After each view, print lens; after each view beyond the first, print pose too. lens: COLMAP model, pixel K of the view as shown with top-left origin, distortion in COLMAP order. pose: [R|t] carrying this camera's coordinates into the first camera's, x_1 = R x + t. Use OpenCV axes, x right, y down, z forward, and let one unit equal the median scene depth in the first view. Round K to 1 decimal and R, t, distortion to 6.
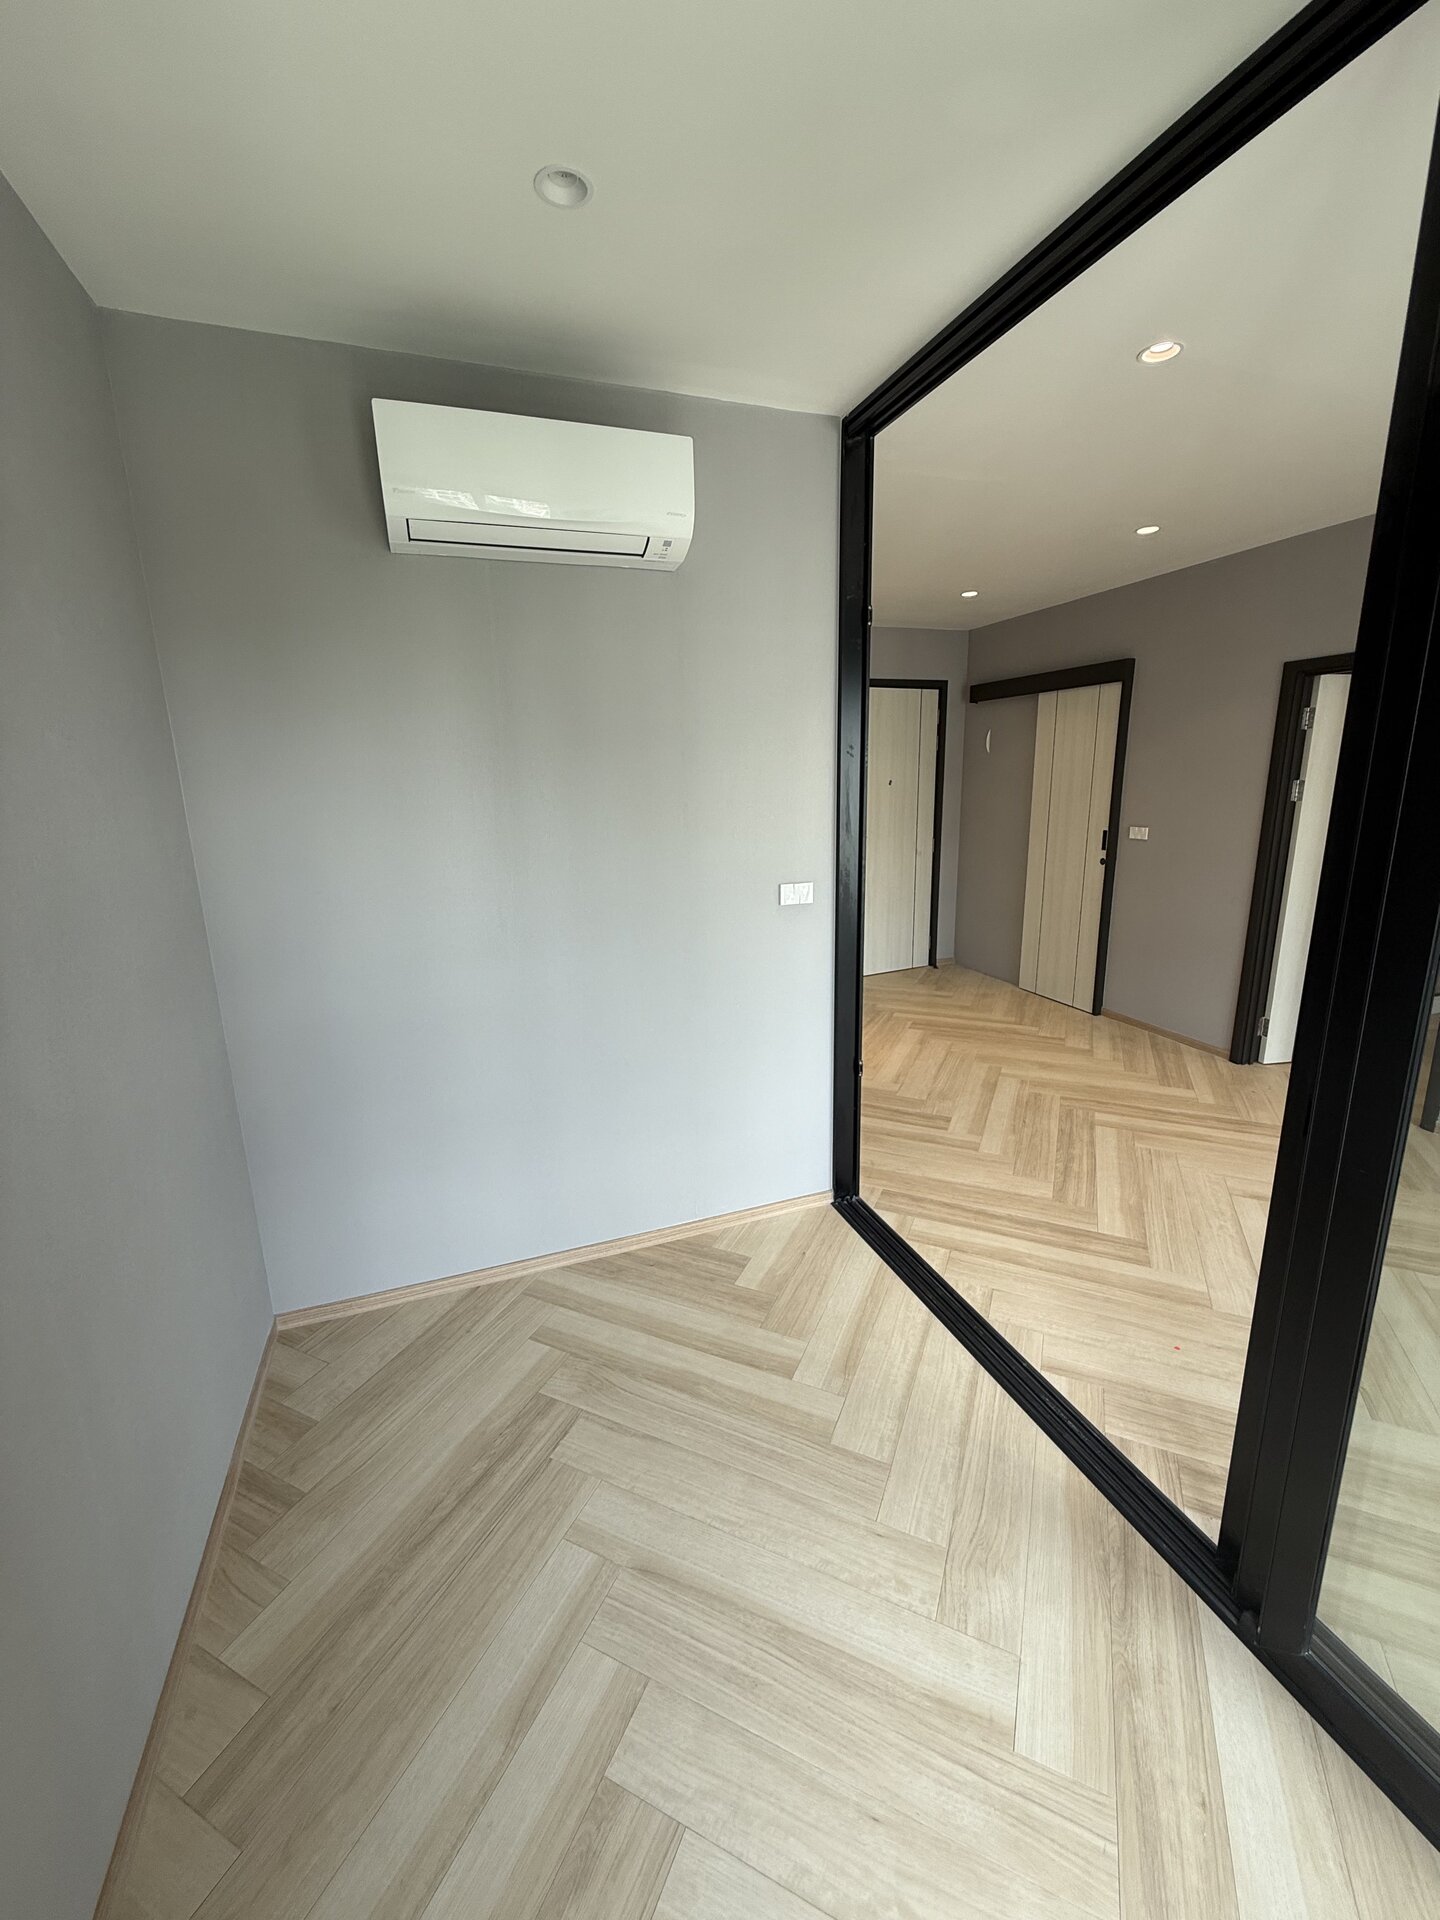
lens RADIAL K [[767.1, 0, 718.2], [0, 767.1, 960.4], [0, 0, 1]] dist [-0.003840, 0.001112]
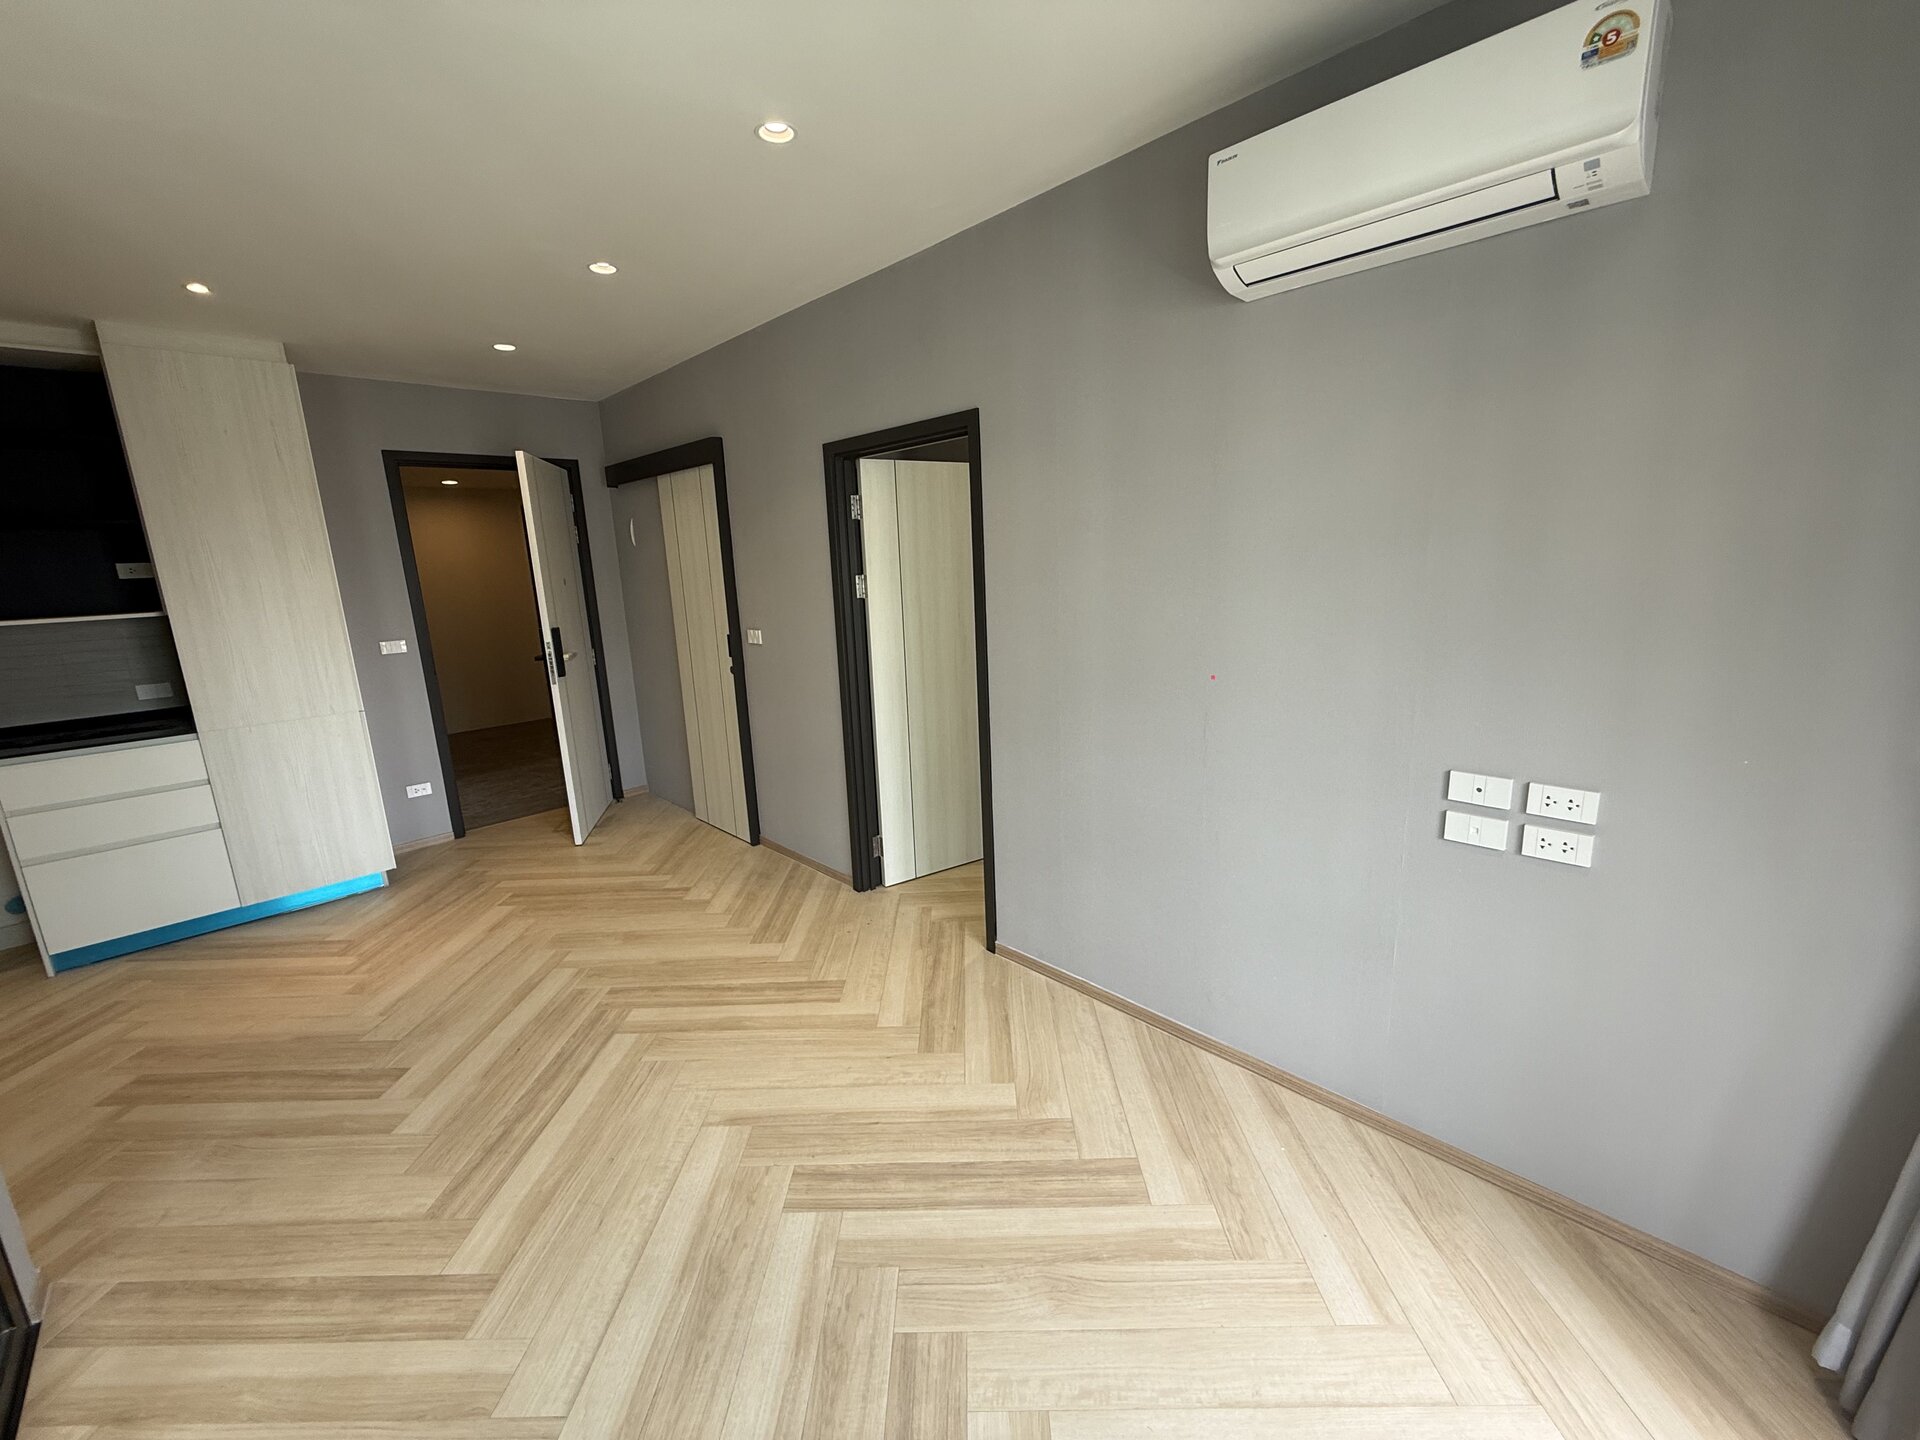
lens RADIAL K [[767.1, 0, 966.0], [0, 767.1, 718.5], [0, 0, 1]] dist [-0.003840, 0.001112]
pose [[0.910055, -0.099112, 0.402464, 0.445297], [0.114053, 0.993386, -0.013264, -0.038043], [-0.398487, 0.057973, 0.915340, 0.124314]]
